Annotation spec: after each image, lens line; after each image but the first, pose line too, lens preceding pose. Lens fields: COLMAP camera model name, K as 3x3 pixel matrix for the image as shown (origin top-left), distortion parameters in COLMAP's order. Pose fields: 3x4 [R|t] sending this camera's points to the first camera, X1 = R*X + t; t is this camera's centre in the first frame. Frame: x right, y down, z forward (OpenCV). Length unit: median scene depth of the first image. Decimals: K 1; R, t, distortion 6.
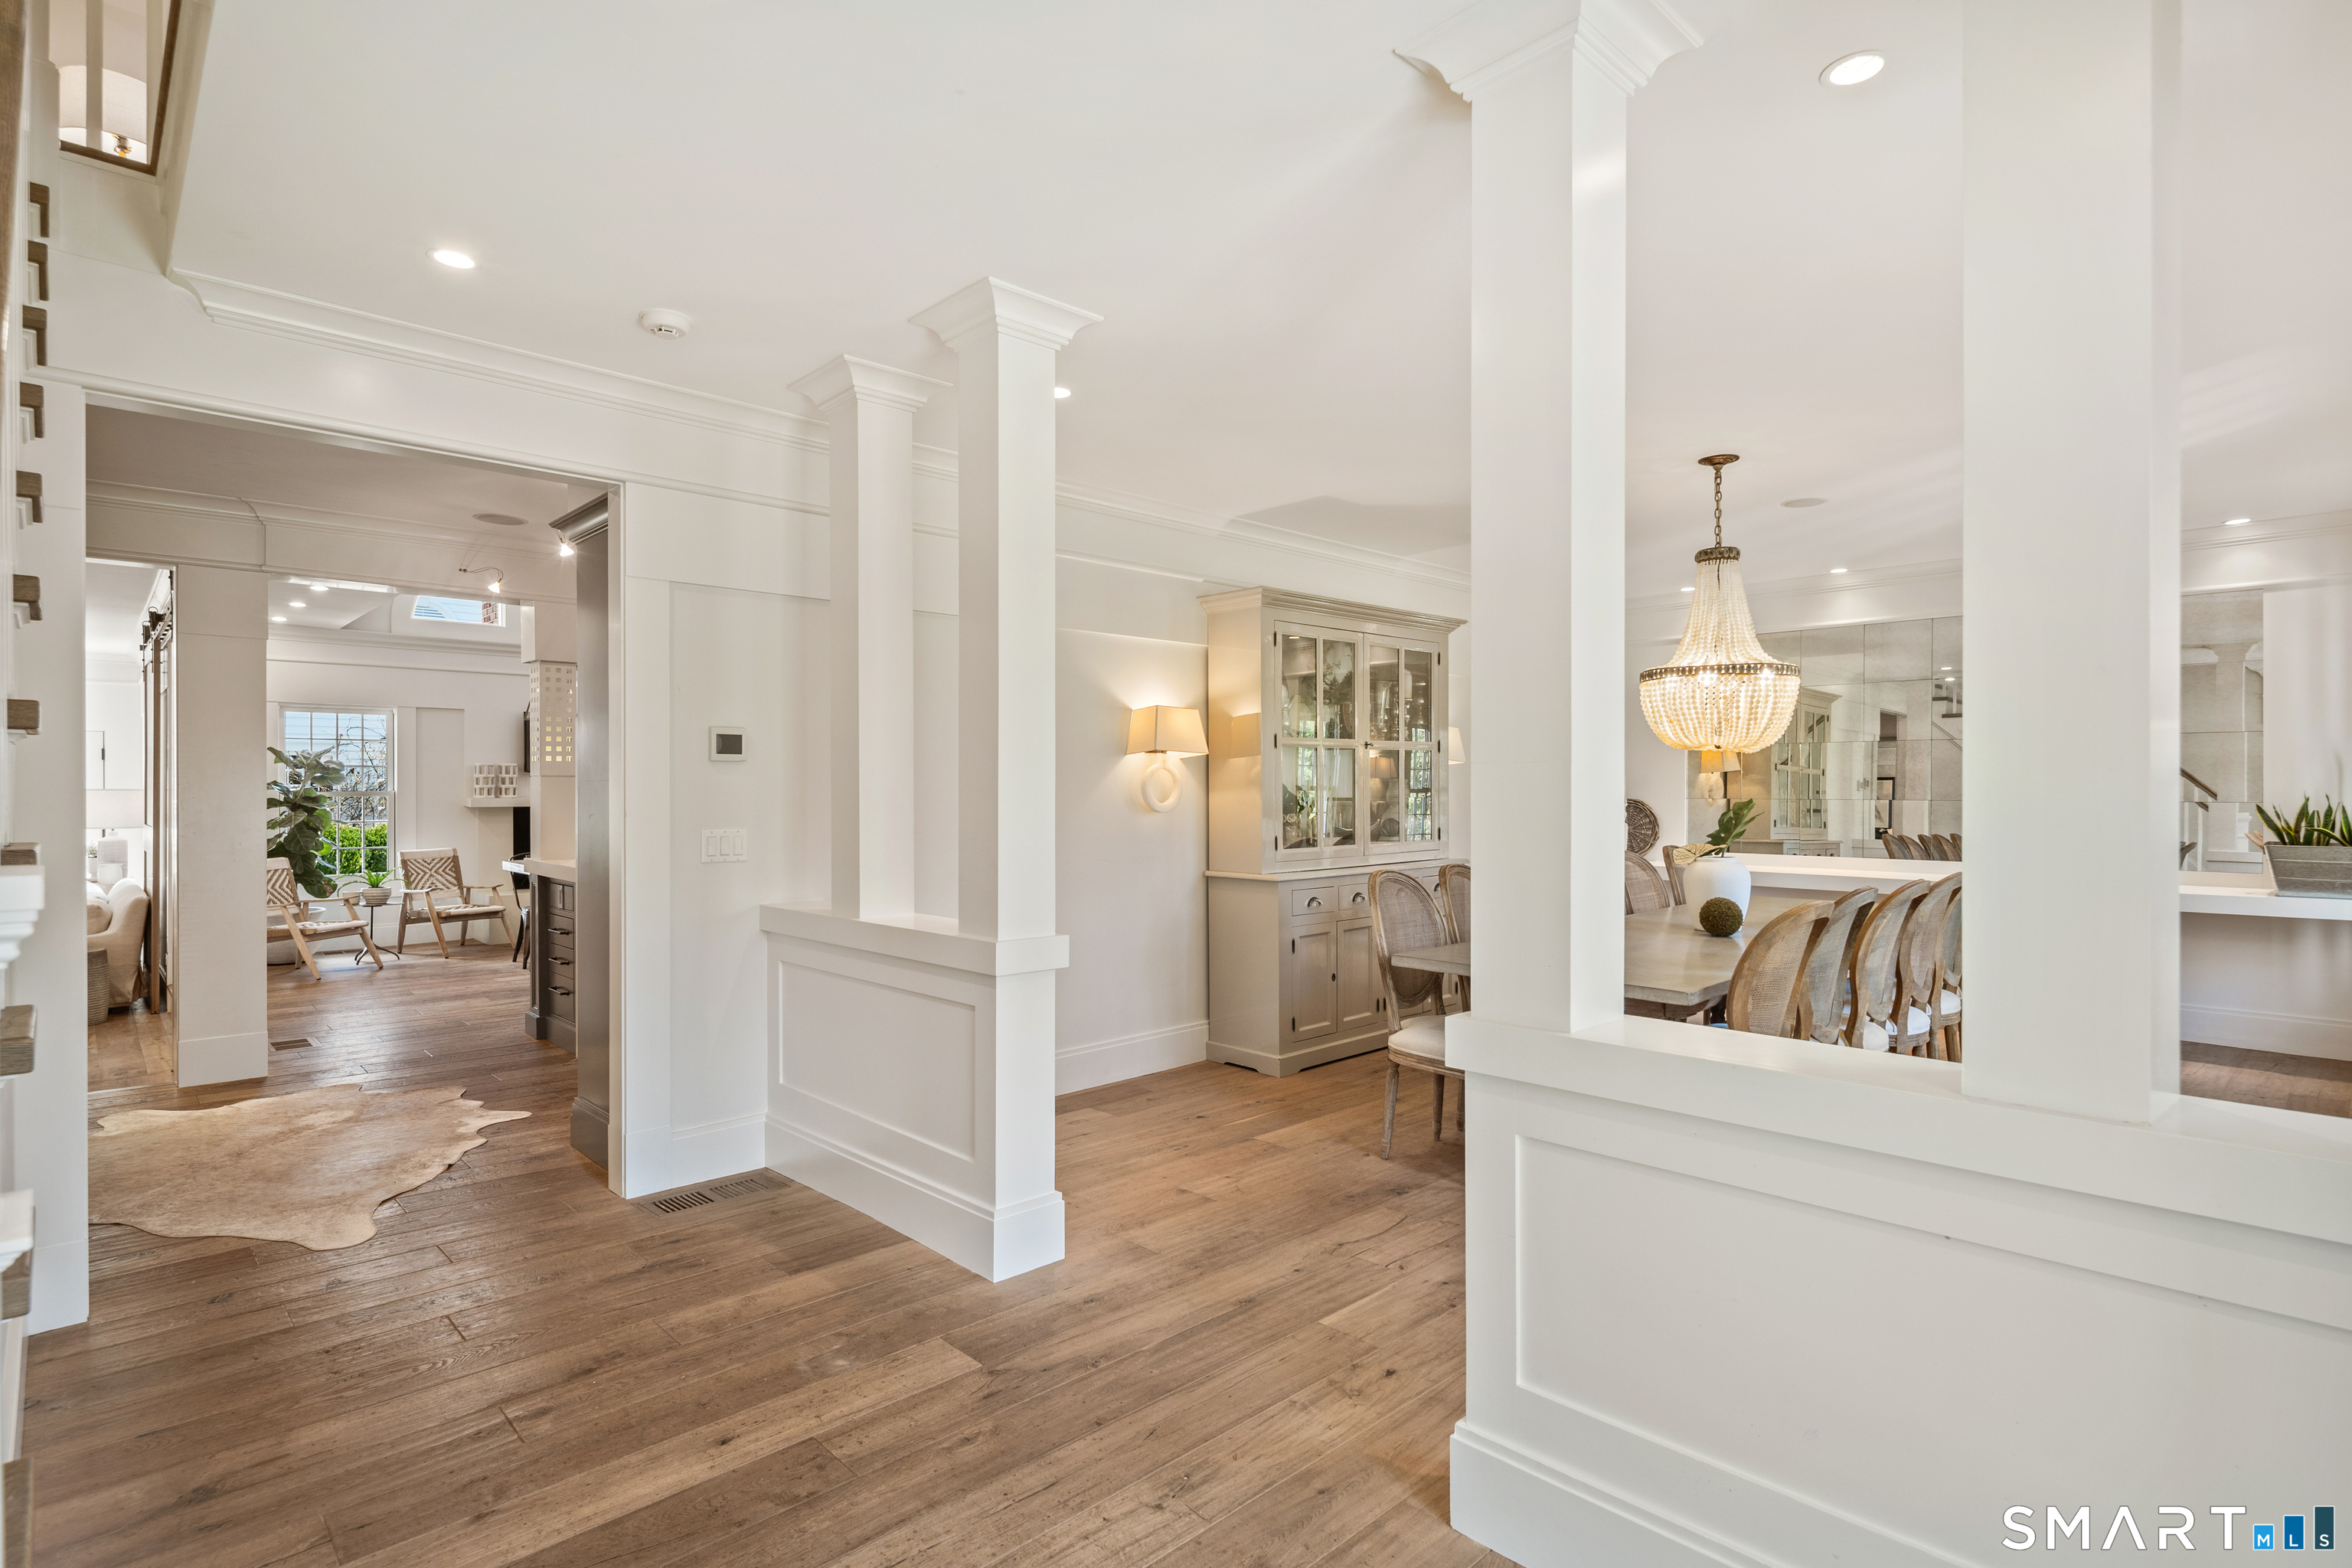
lens RADIAL K [[1150.9, 0, 1179.7], [0, 1150.9, 788.2], [0, 0, 1]] dist [0.002322, 0.000169]
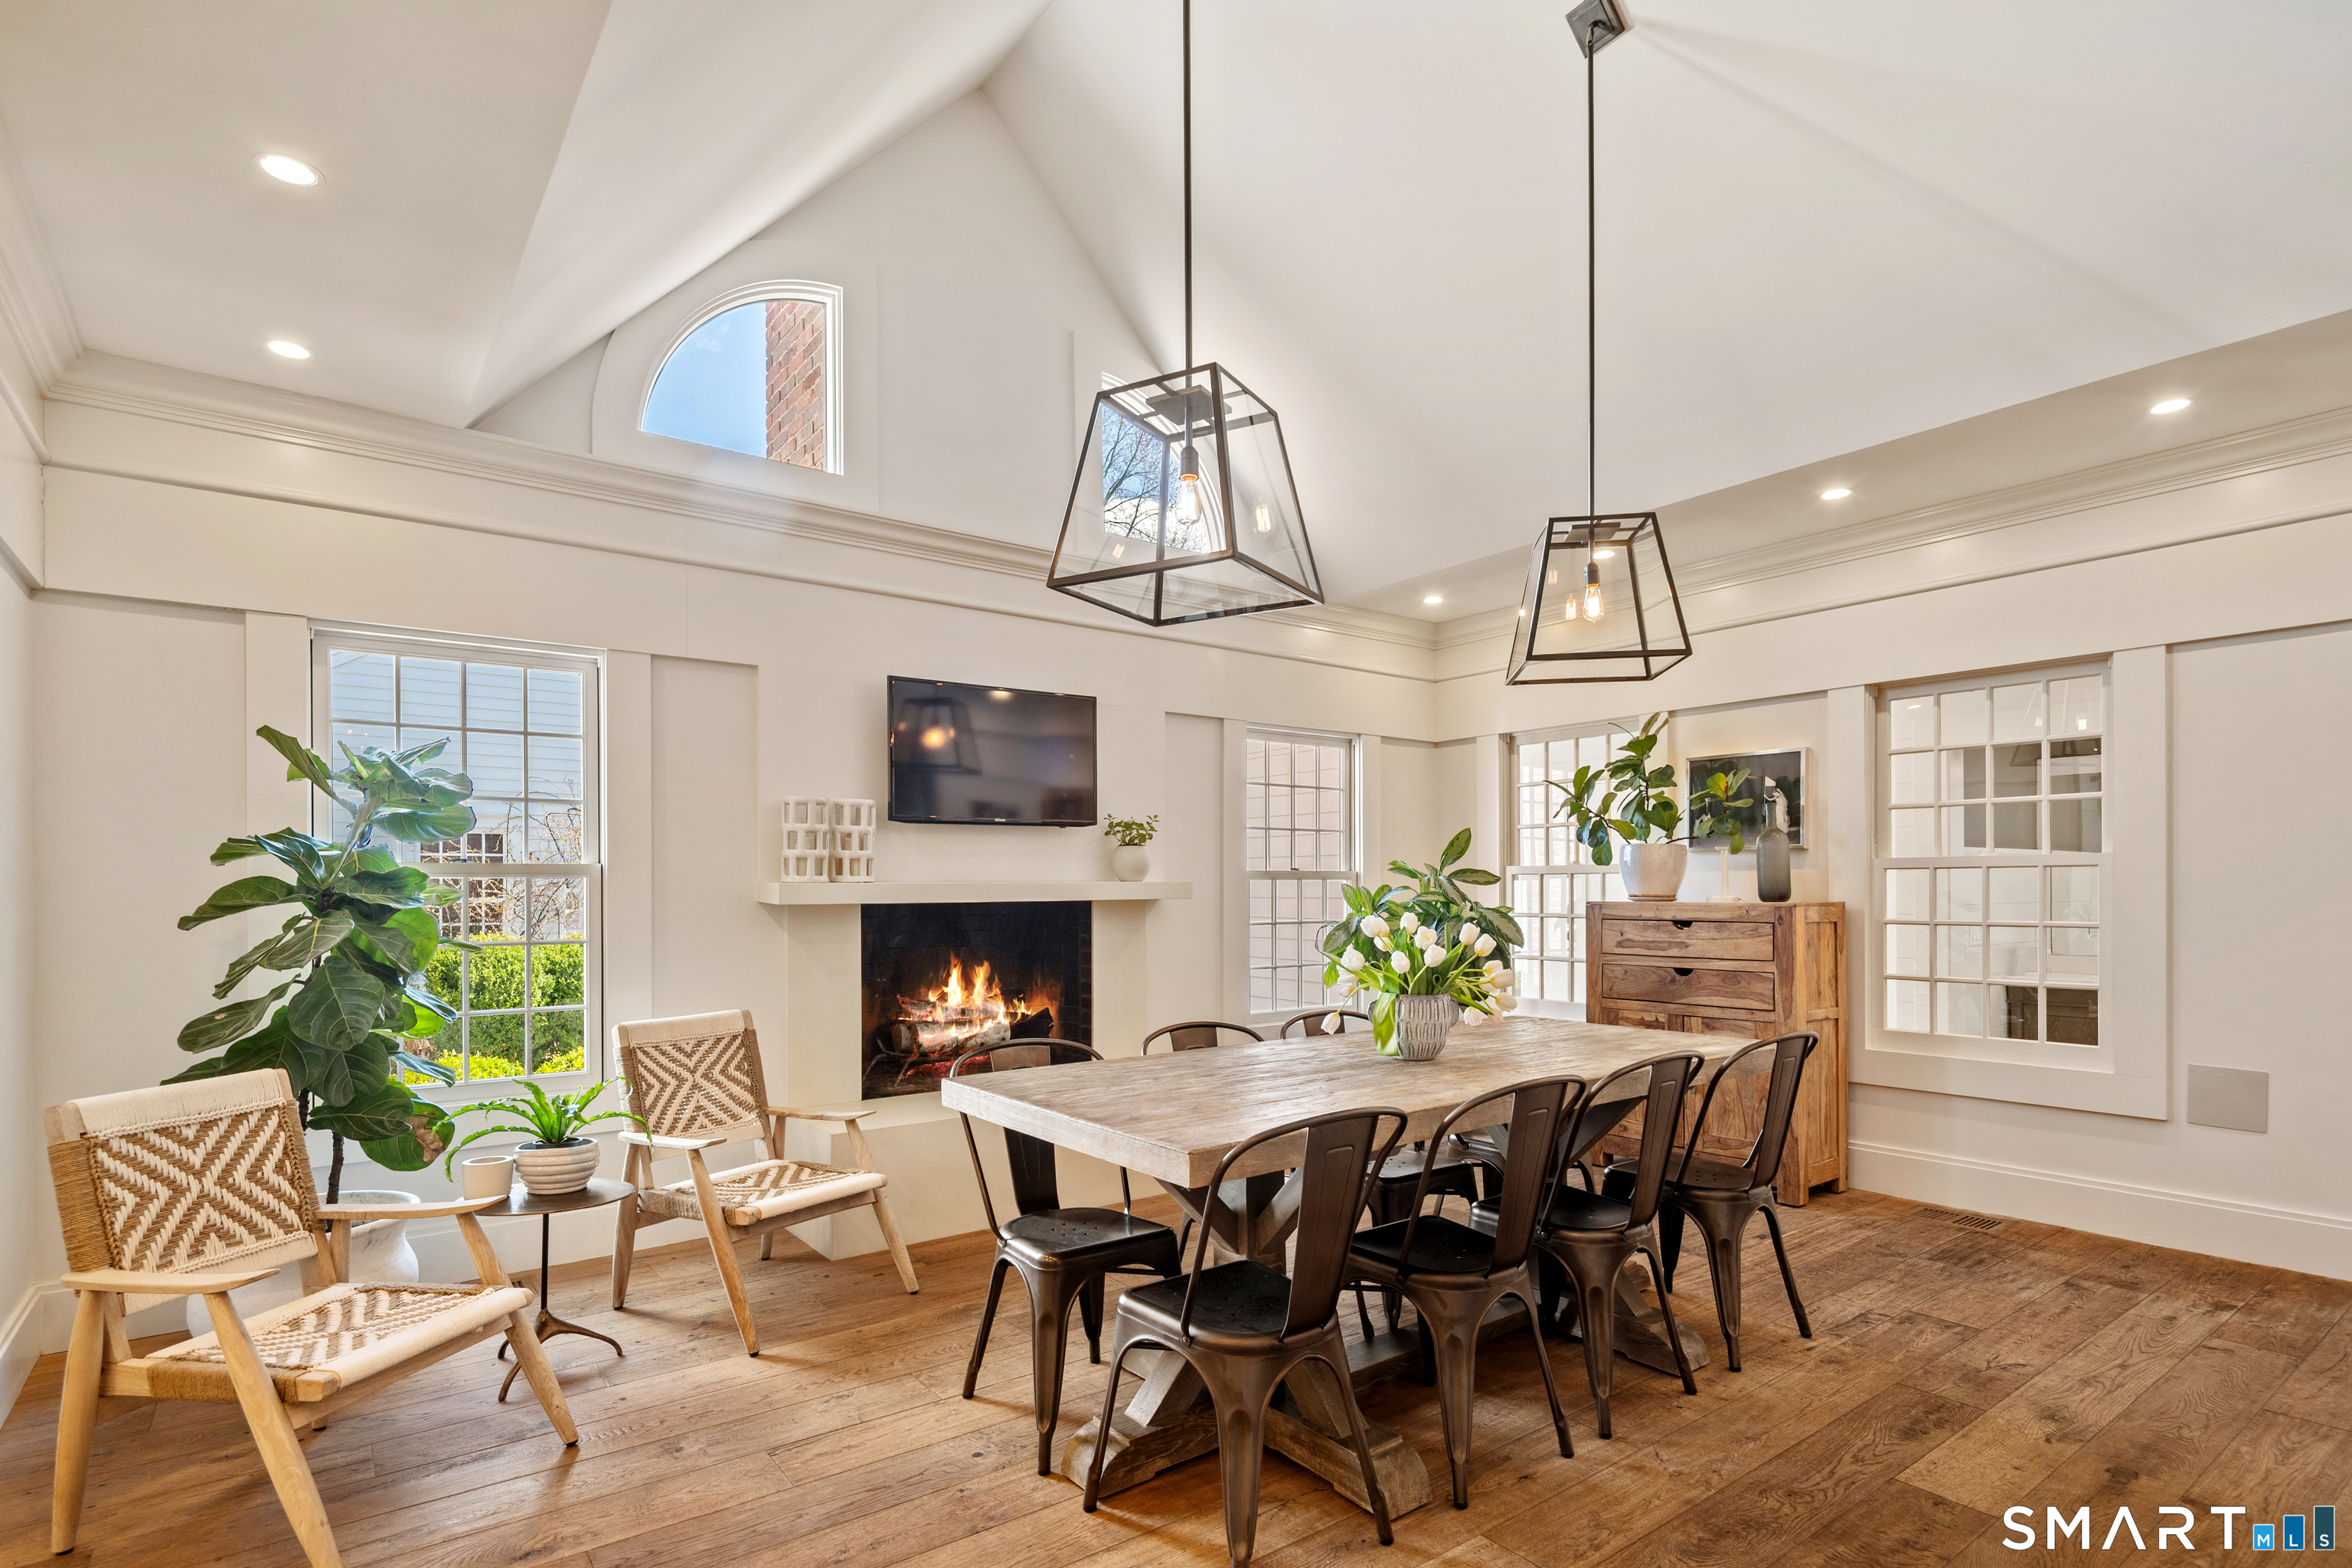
lens RADIAL K [[1150.9, 0, 1151.4], [0, 1150.9, 895.4], [0, 0, 1]] dist [0.002322, 0.000169]
pose [[0.988382, -0.003990, -0.151935, -0.463415], [0.004841, 0.999975, 0.005235, 0.012839], [0.151910, -0.005910, 0.988377, 0.678632]]
